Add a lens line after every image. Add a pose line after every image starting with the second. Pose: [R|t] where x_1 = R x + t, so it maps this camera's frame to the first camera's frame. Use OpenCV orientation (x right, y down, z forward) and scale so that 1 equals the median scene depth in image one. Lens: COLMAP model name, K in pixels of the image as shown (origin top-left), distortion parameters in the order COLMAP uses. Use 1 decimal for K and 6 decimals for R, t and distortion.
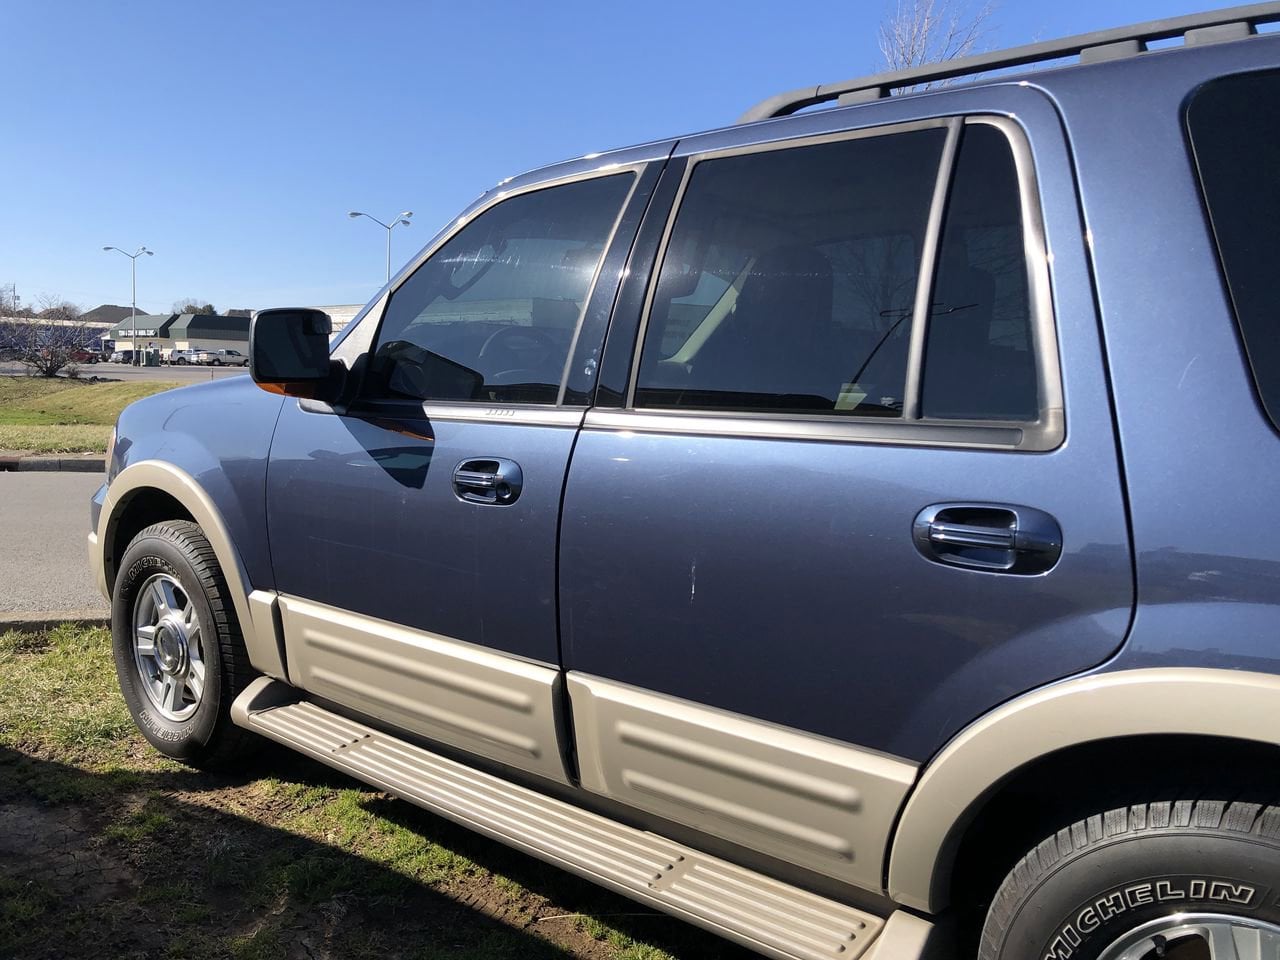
lens RADIAL K [[1032.8, 0, 640.0], [0, 1032.8, 480.0], [0, 0, 1]] dist [0.020486, -0.002331]
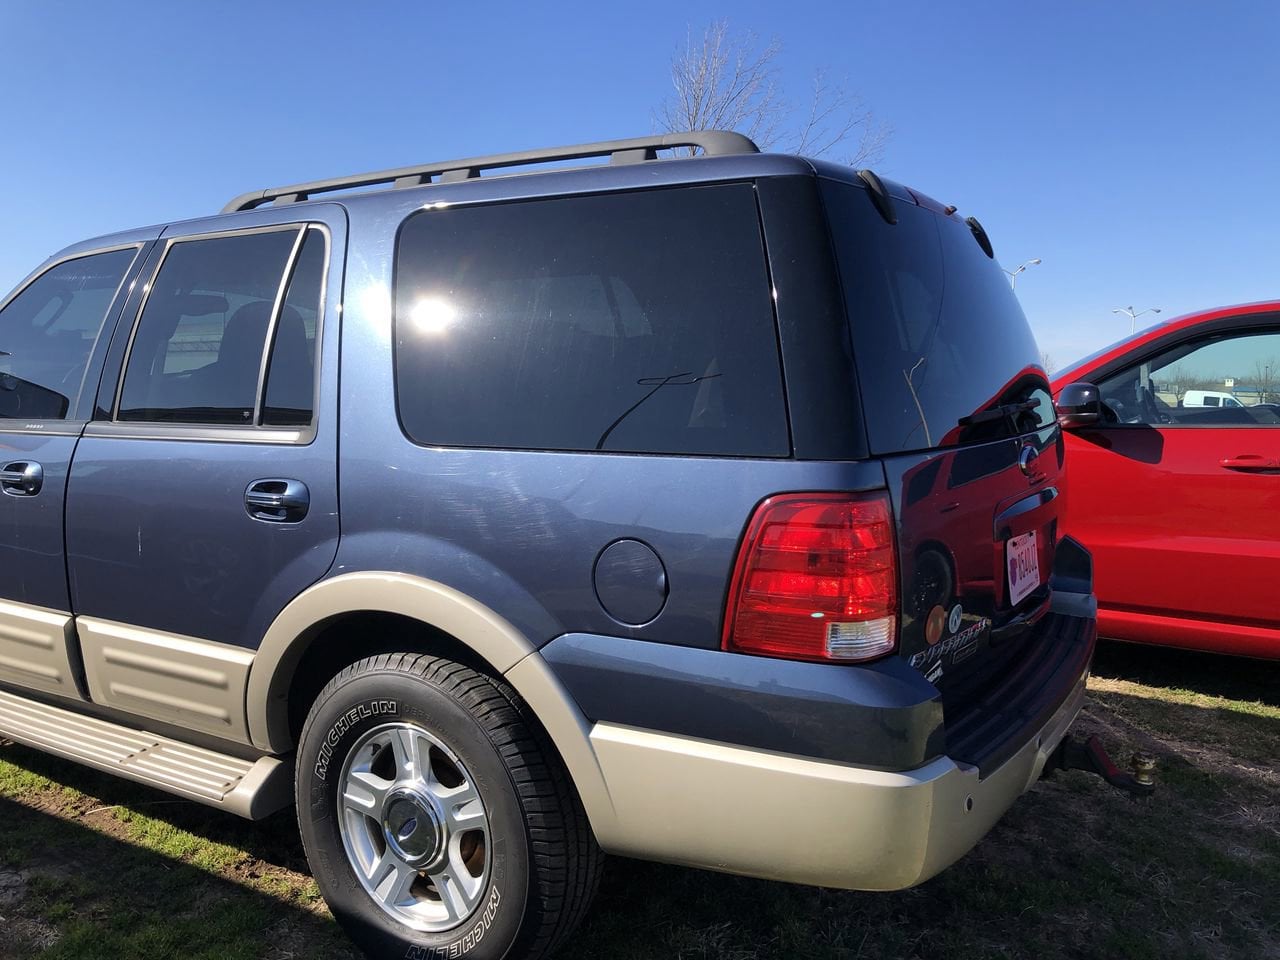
lens RADIAL K [[1014.6, 0, 639.7], [0, 1014.6, 501.7], [0, 0, 1]] dist [0.086317, -0.002223]
pose [[0.994564, -0.019964, 0.102194, 0.519896], [0.020285, 0.999792, -0.002101, 0.051761], [-0.102131, 0.004163, 0.994762, -0.430010]]
